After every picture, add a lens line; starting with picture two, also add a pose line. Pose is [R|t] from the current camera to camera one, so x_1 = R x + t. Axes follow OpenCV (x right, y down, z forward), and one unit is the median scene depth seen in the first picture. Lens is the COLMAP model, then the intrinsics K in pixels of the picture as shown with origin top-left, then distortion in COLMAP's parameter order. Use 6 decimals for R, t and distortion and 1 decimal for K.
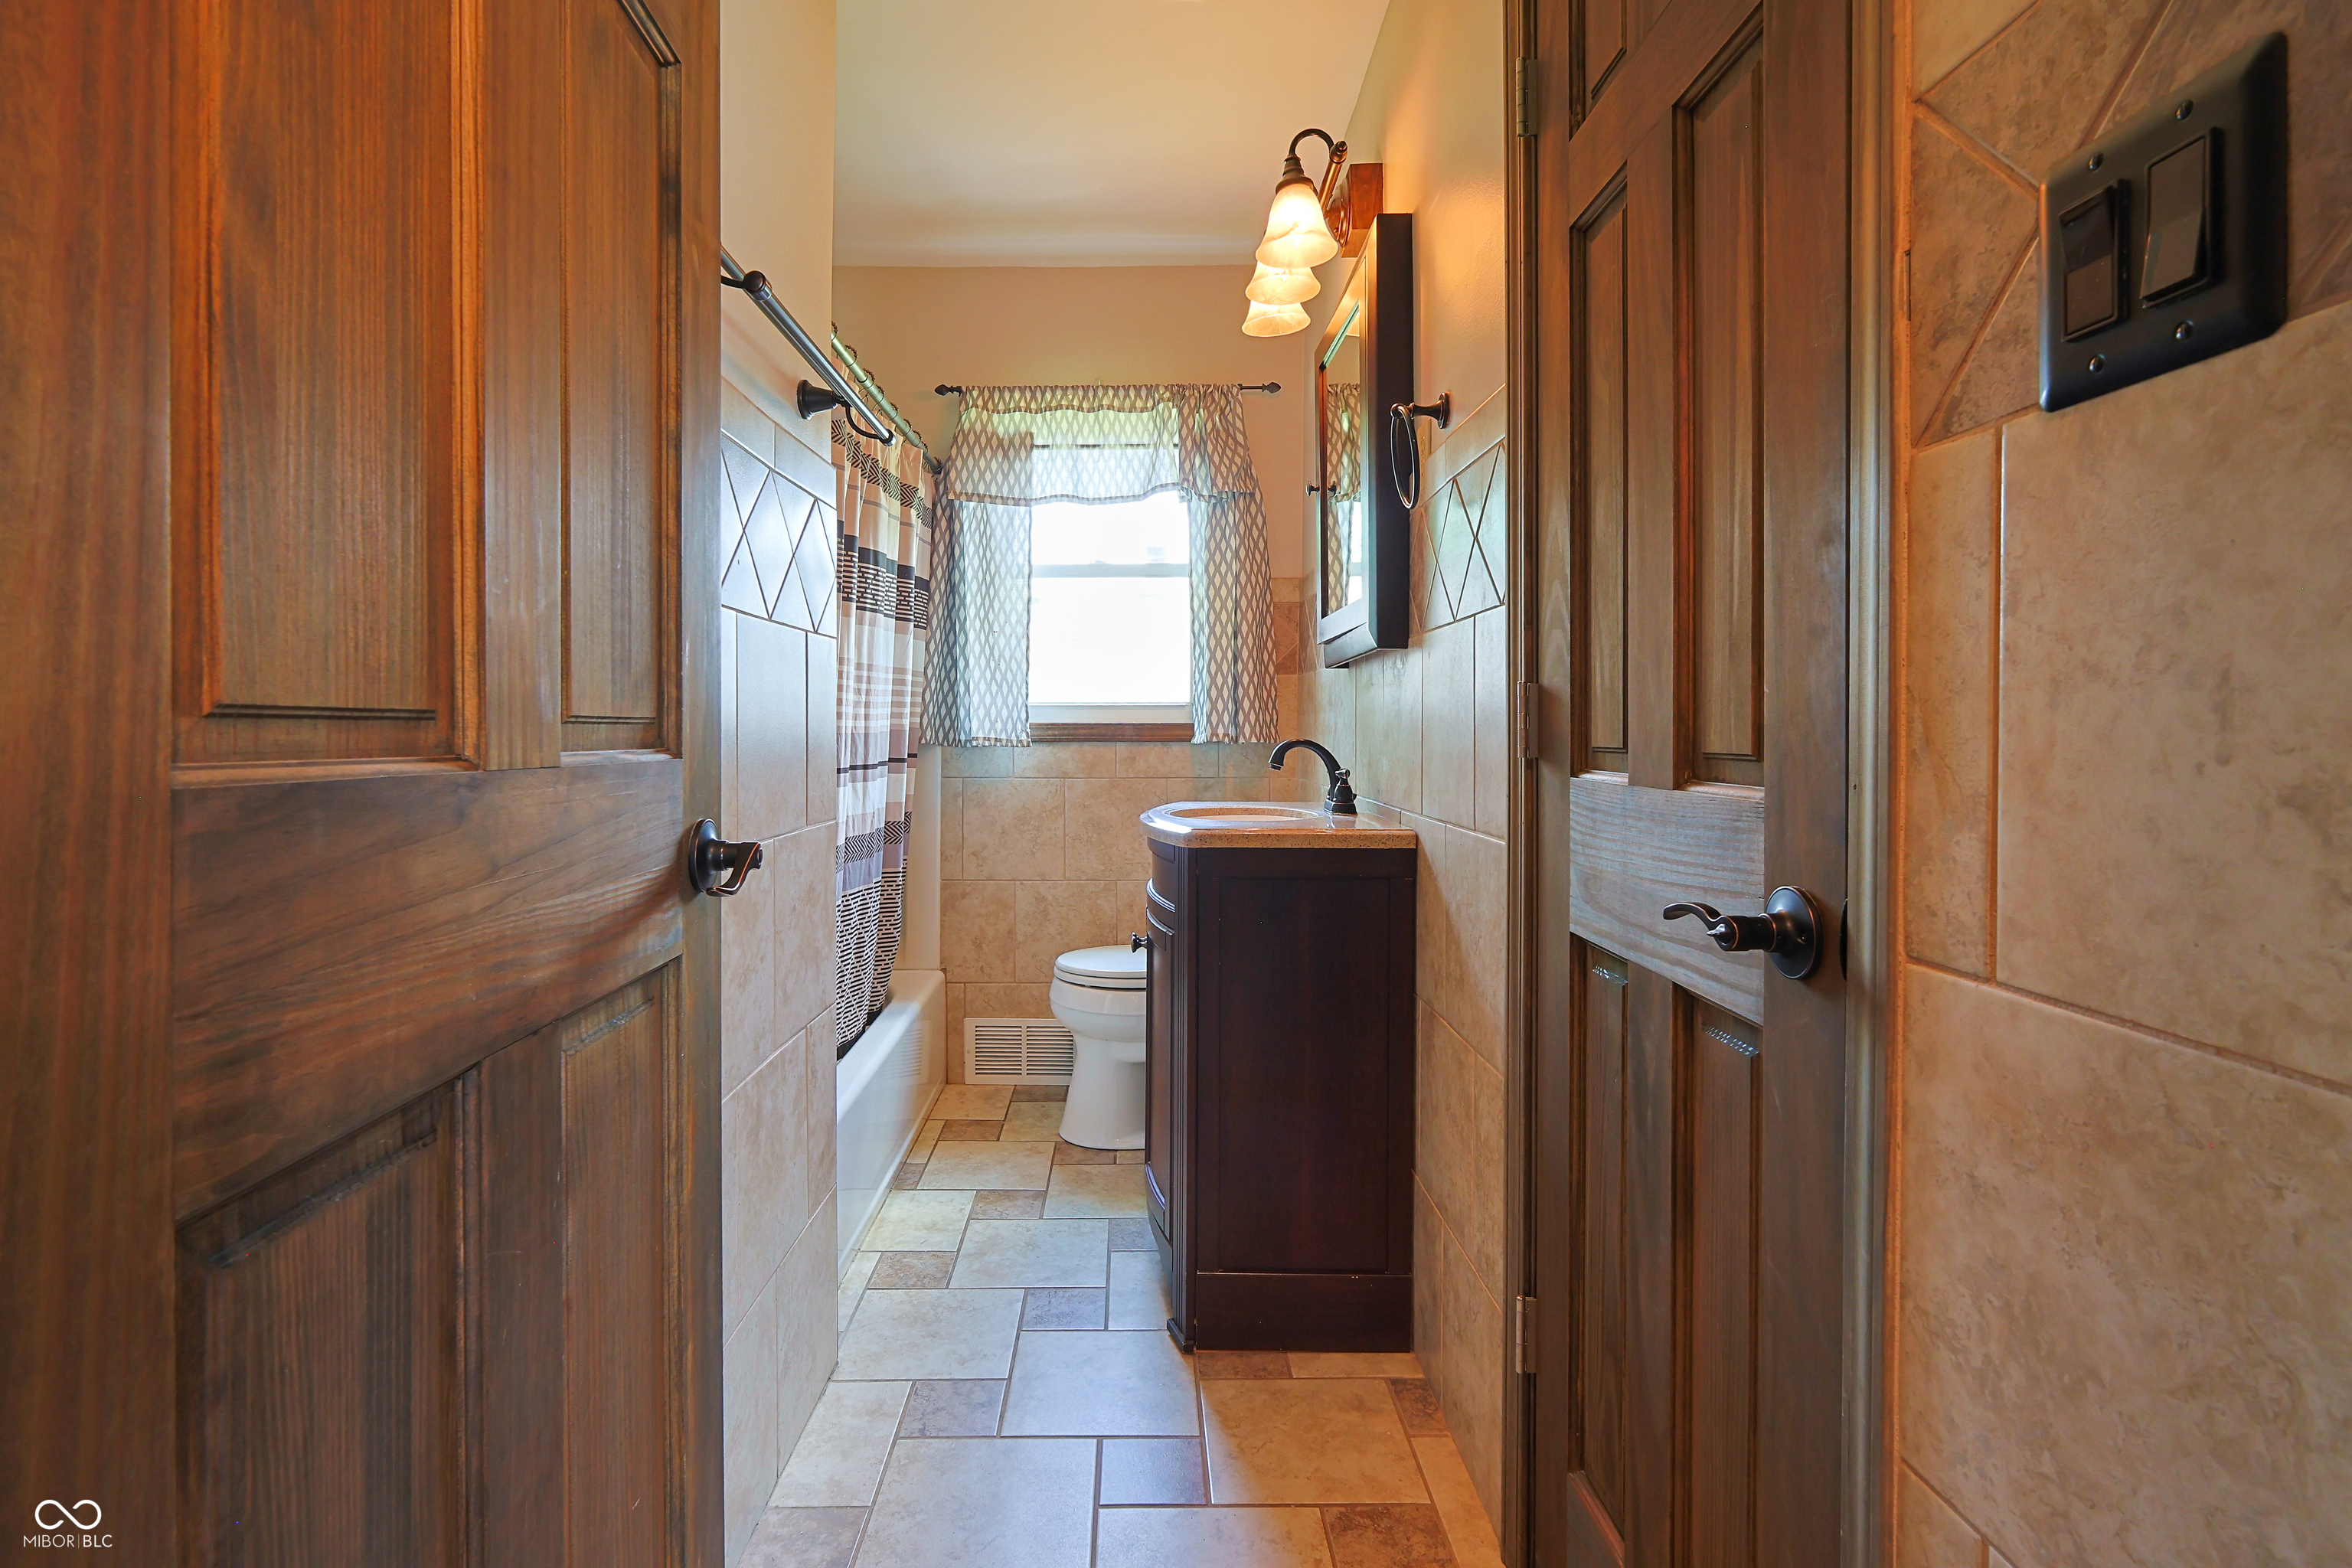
lens RADIAL K [[1143.2, 0, 1099.7], [0, 1143.2, 737.2], [0, 0, 1]] dist [-0.010752, 0.003644]
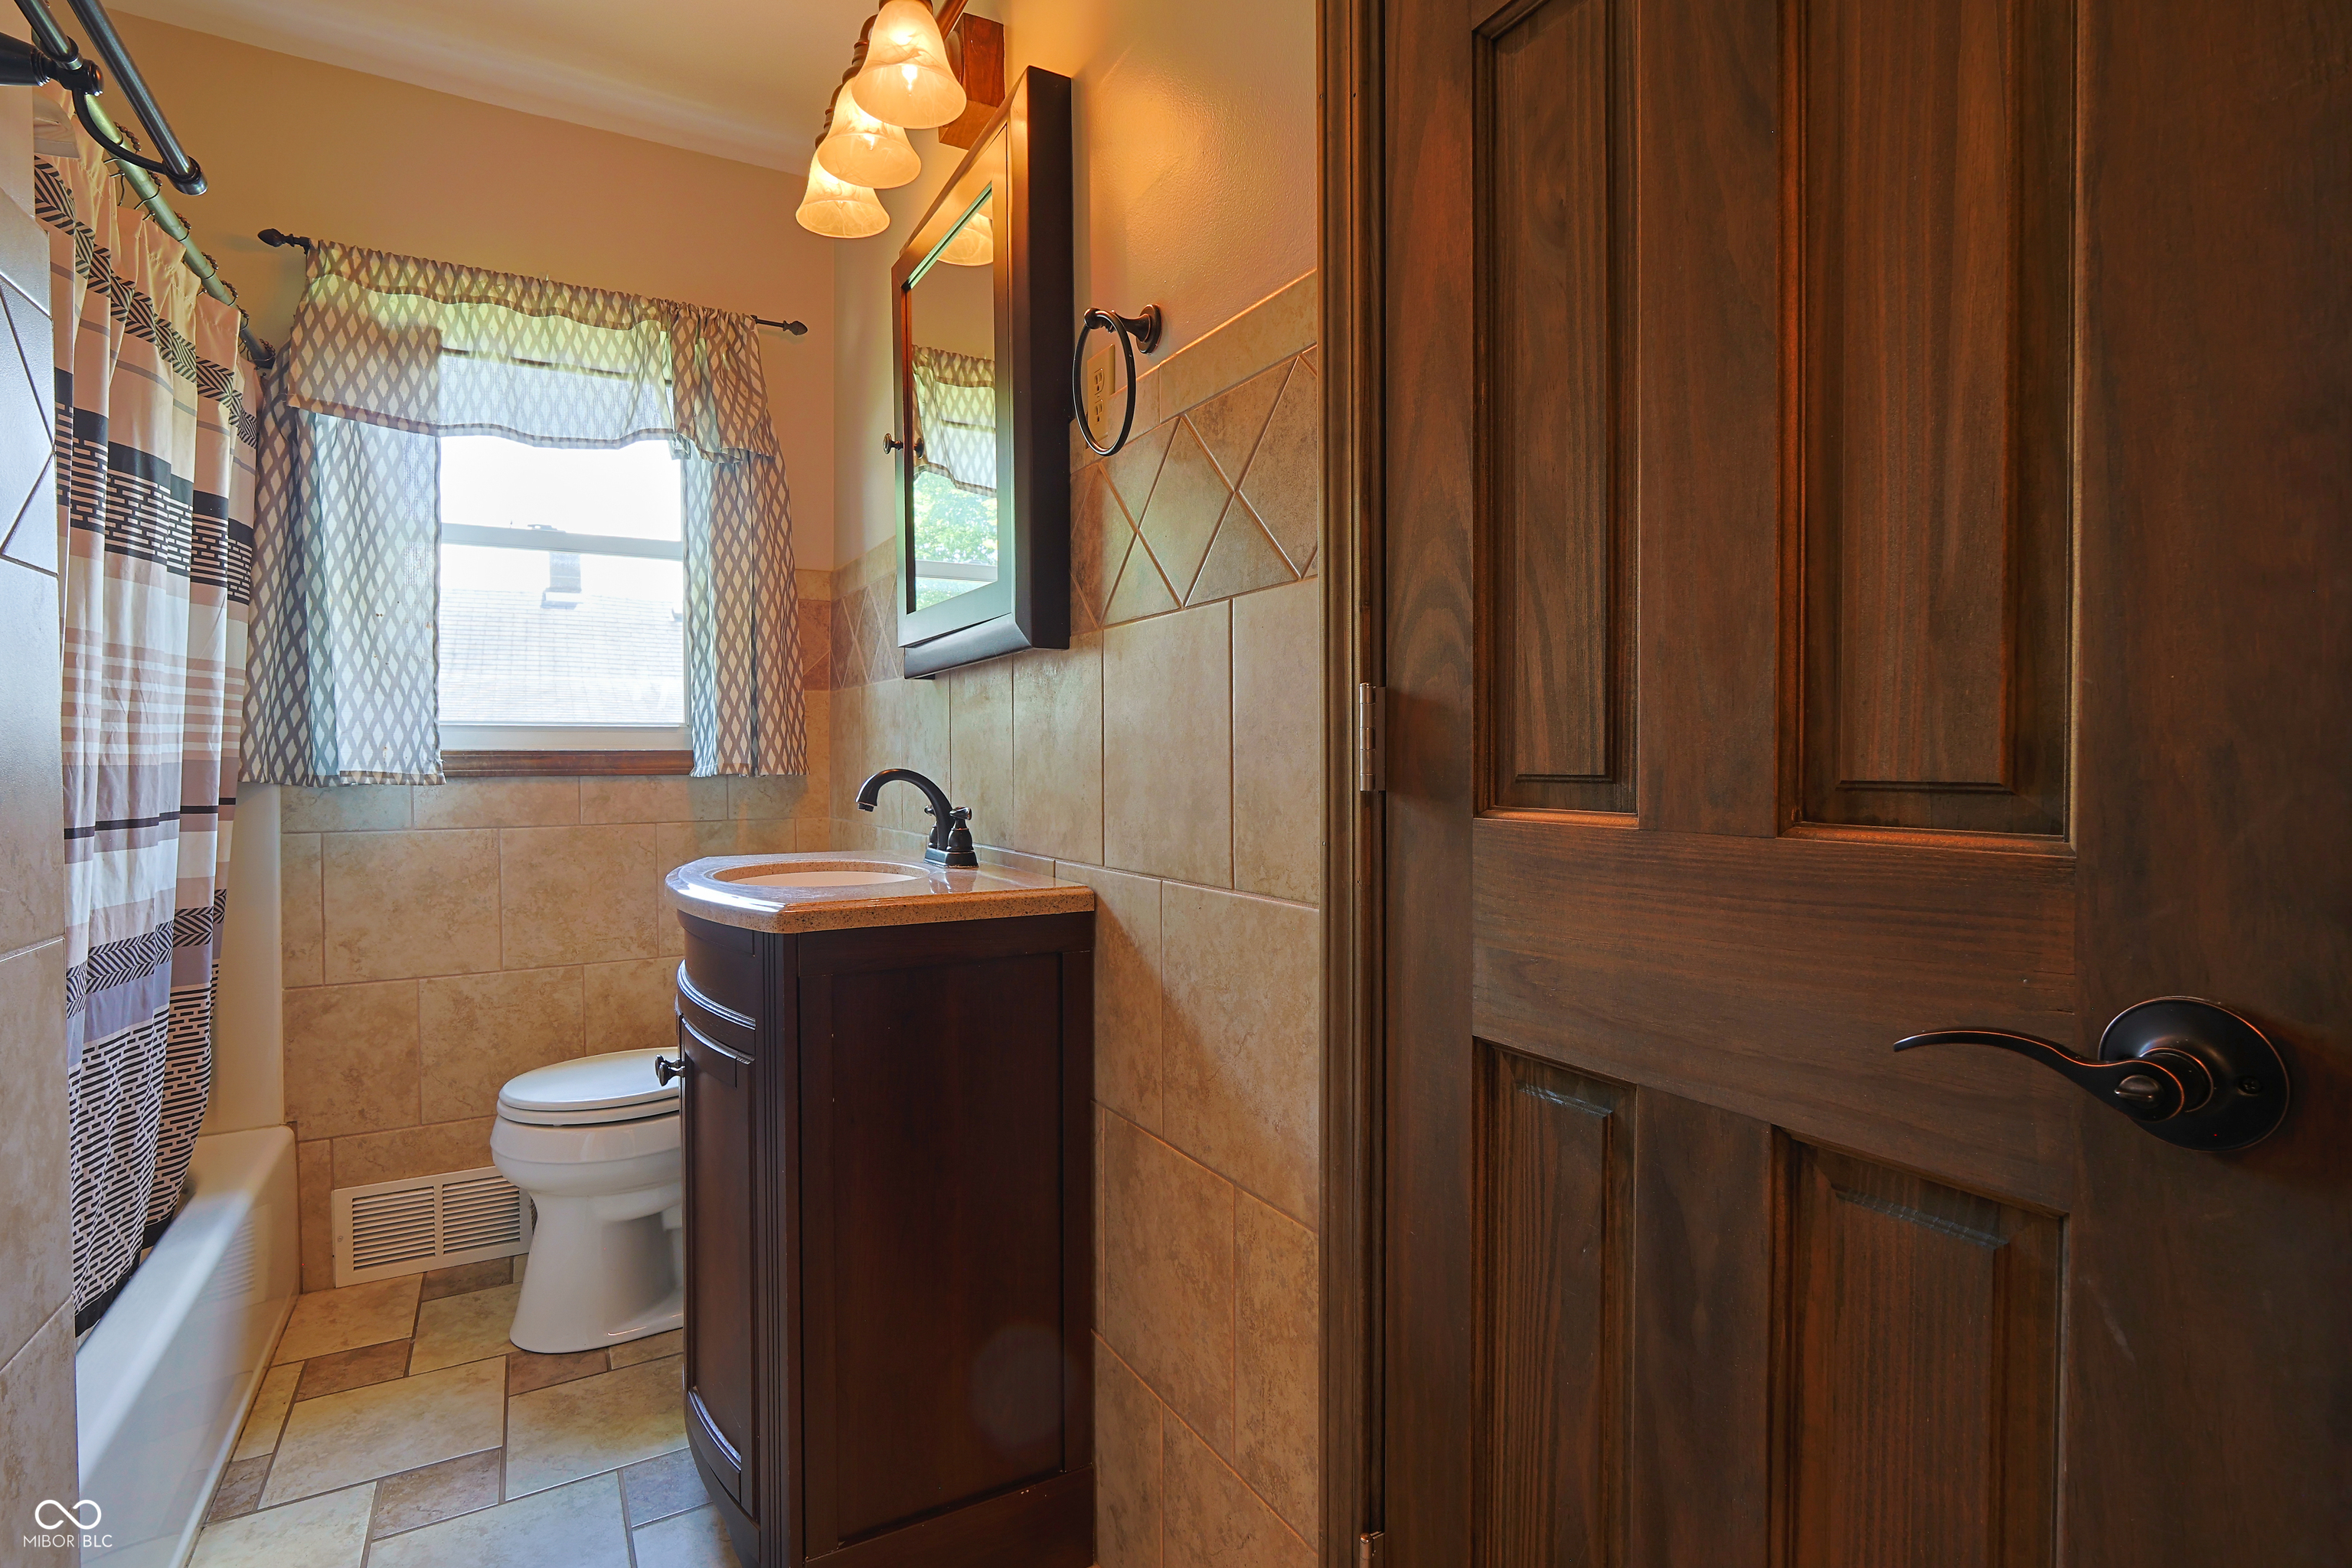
lens RADIAL K [[1143.2, 0, 1174.8], [0, 1143.2, 782.2], [0, 0, 1]] dist [-0.010752, 0.003644]
pose [[0.853924, -0.014382, 0.520199, -0.041758], [0.007977, 0.999862, 0.014550, 0.000540], [-0.520336, -0.008275, 0.853921, 0.184173]]
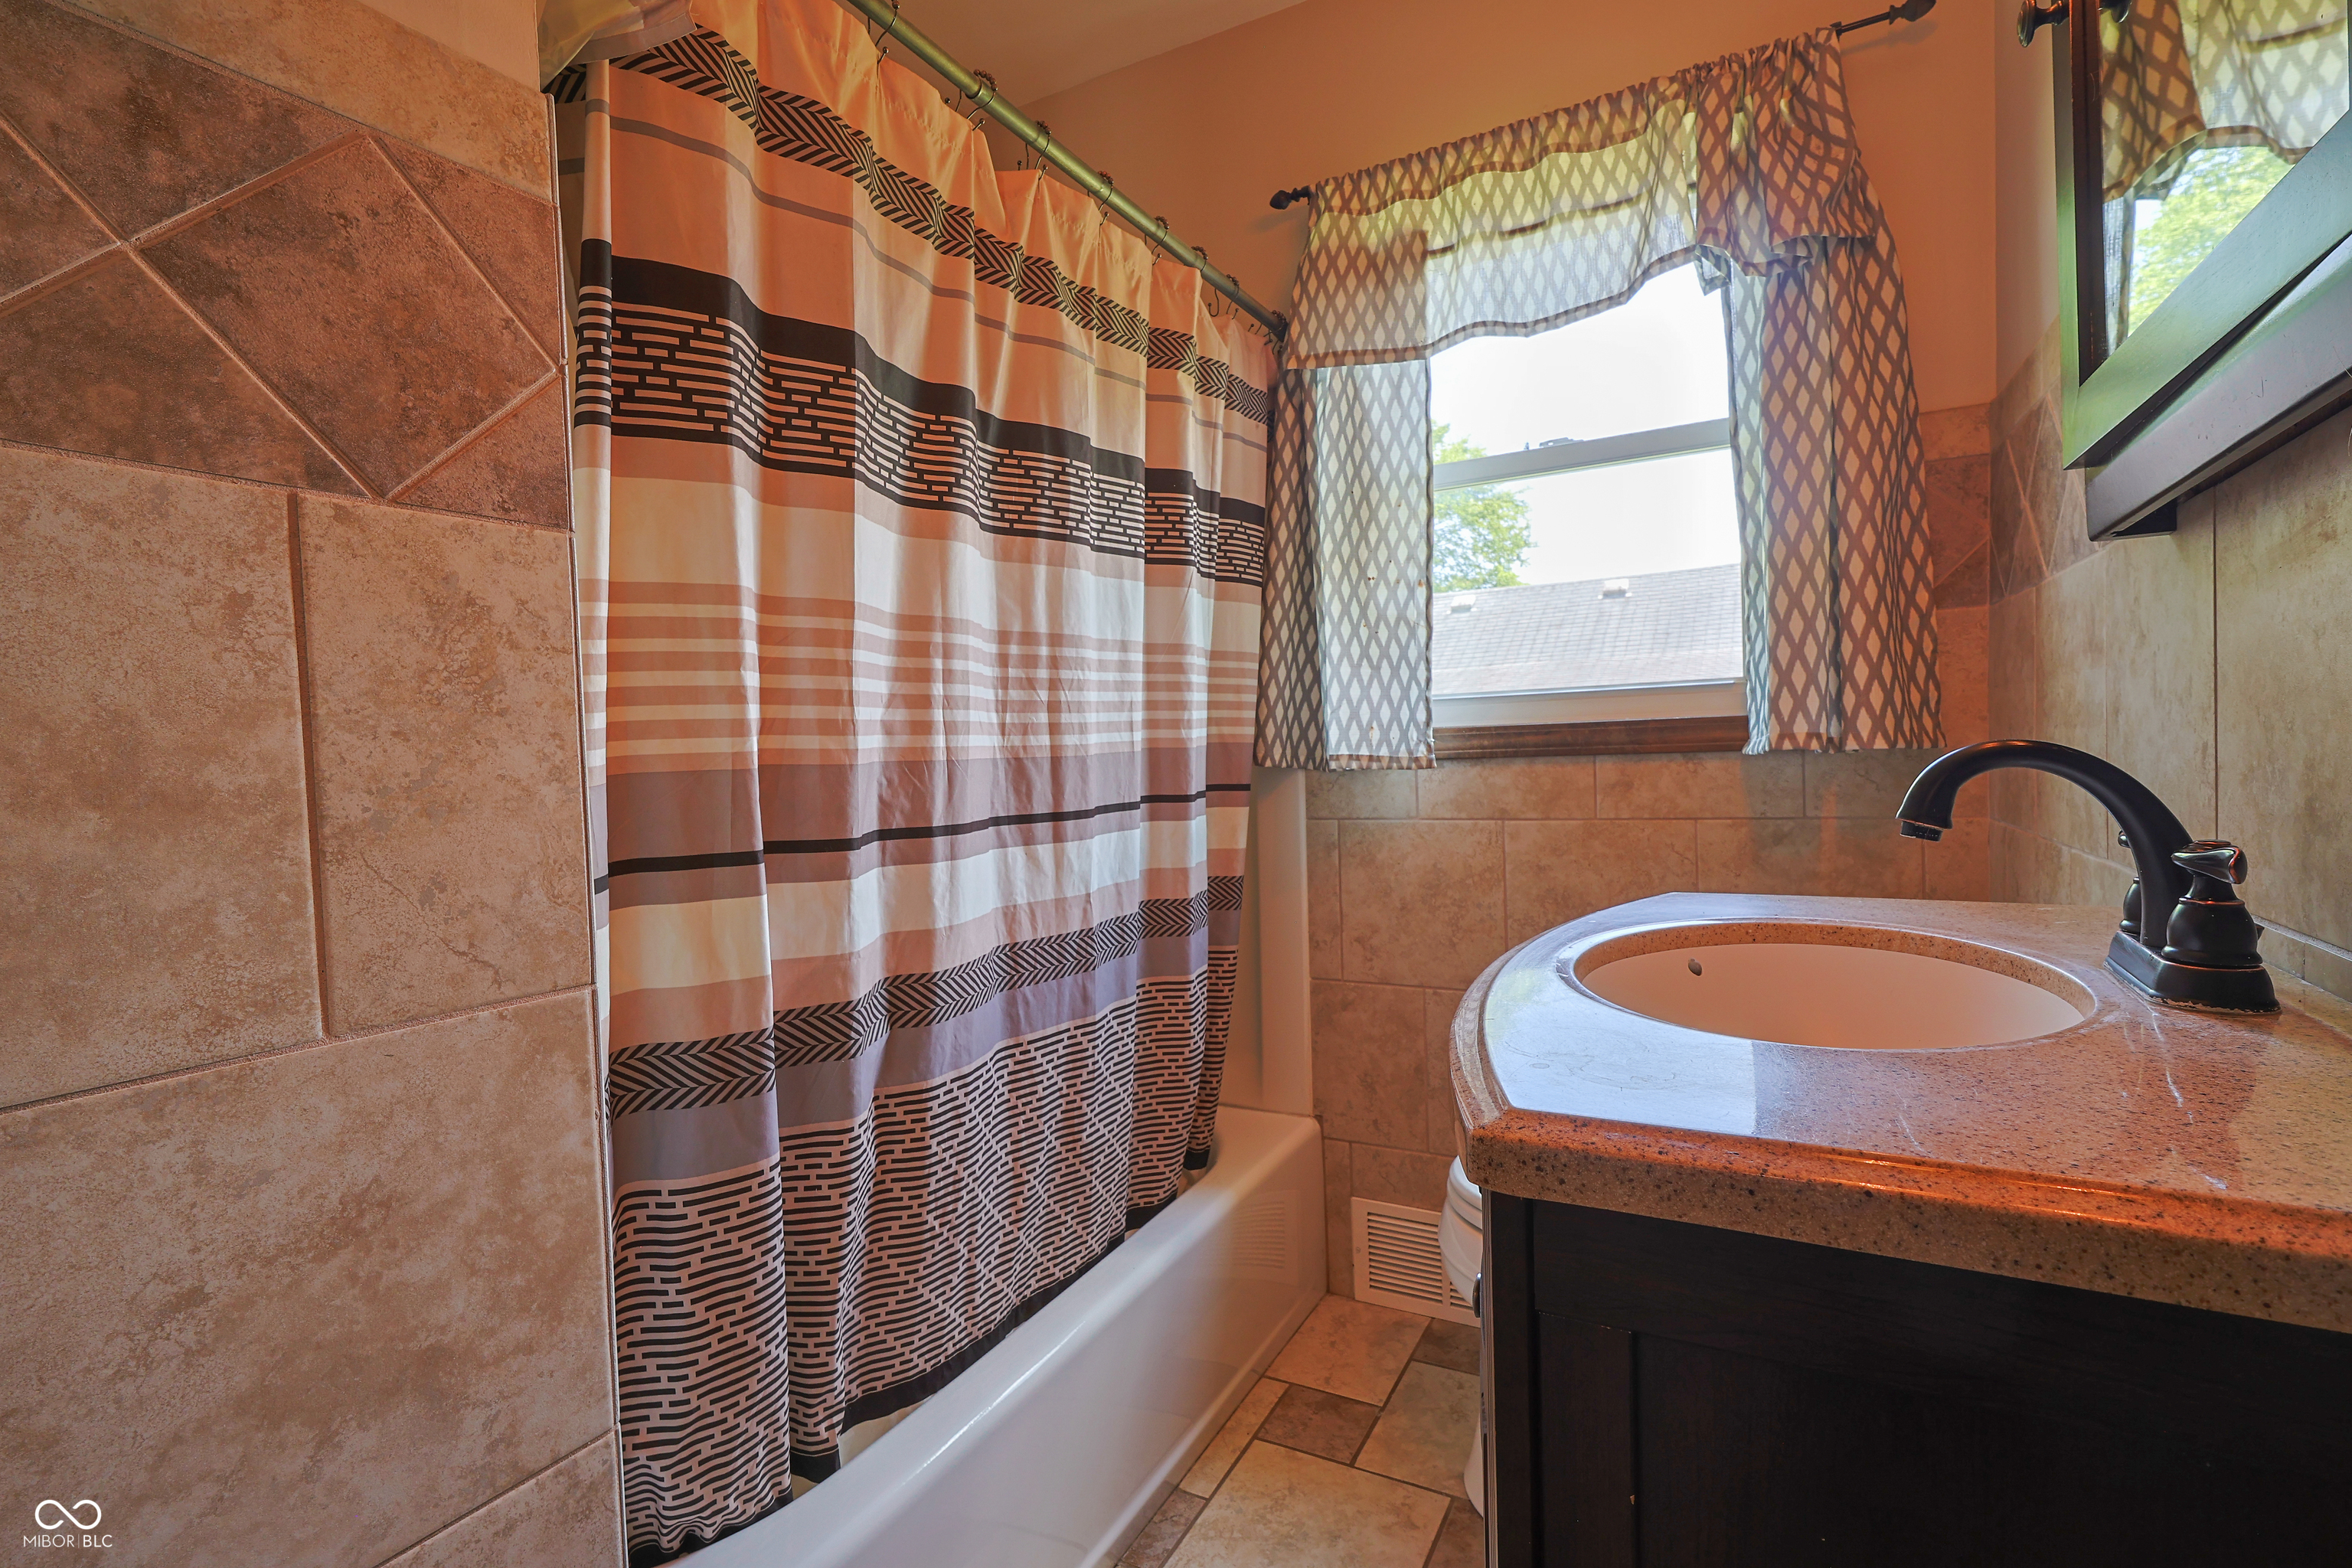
lens RADIAL K [[1094.1, 0, 1161.1], [0, 1094.1, 787.6], [0, 0, 1]] dist [-0.012078, 0.001878]
pose [[0.888810, -0.016866, -0.457966, 0.073636], [0.031838, 0.999181, 0.024991, -0.000262], [0.457169, -0.036792, 0.888619, 0.442698]]
